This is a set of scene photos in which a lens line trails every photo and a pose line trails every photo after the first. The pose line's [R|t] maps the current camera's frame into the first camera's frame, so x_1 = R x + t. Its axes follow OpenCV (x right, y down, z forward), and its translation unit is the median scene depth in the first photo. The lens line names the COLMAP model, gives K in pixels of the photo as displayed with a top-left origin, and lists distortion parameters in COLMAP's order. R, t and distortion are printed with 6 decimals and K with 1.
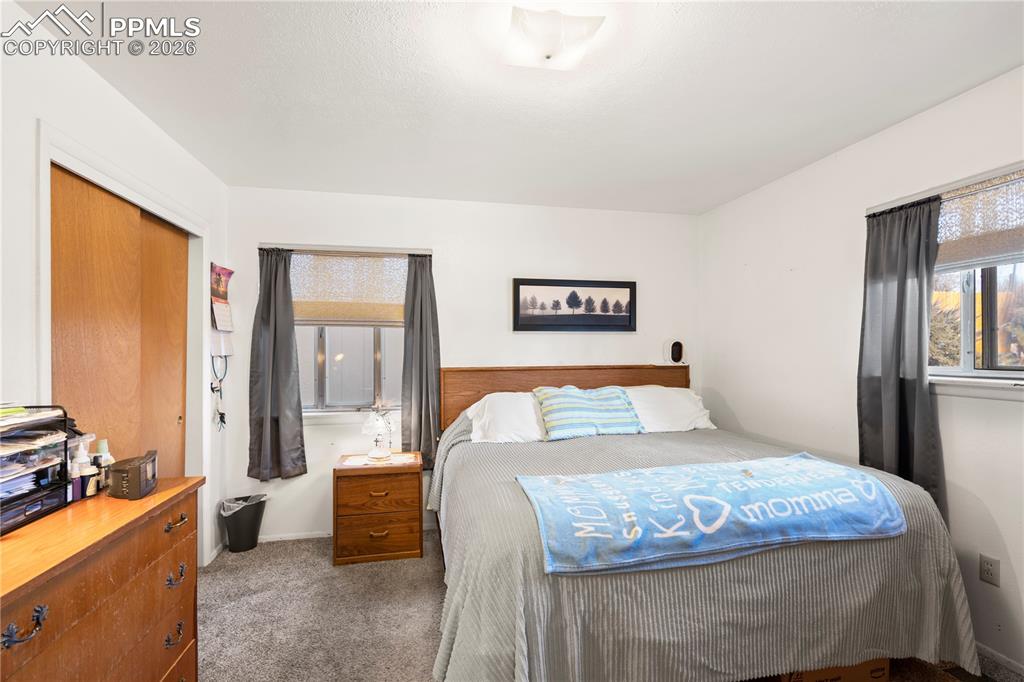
lens RADIAL K [[468.1, 0, 513.5], [0, 468.1, 340.8], [0, 0, 1]] dist [-0.004251, 0.000819]
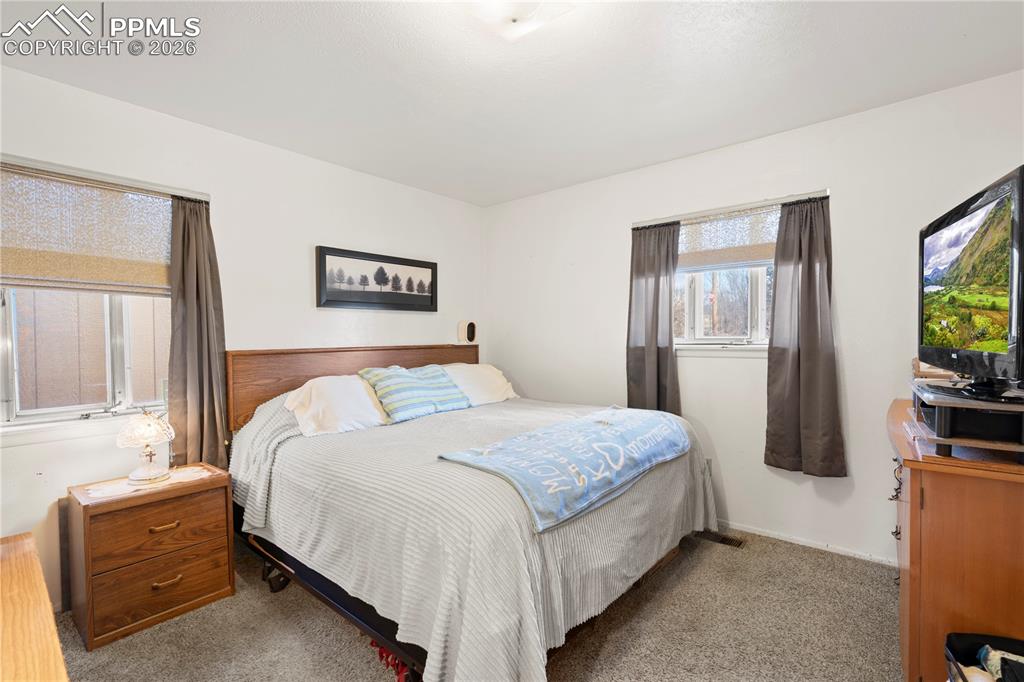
lens RADIAL K [[468.1, 0, 516.5], [0, 468.1, 342.2], [0, 0, 1]] dist [-0.004251, 0.000819]
pose [[0.785419, -0.011697, 0.618853, -0.310424], [-0.004024, 0.999704, 0.024003, 0.027429], [-0.618951, -0.021343, 0.785140, 0.119232]]
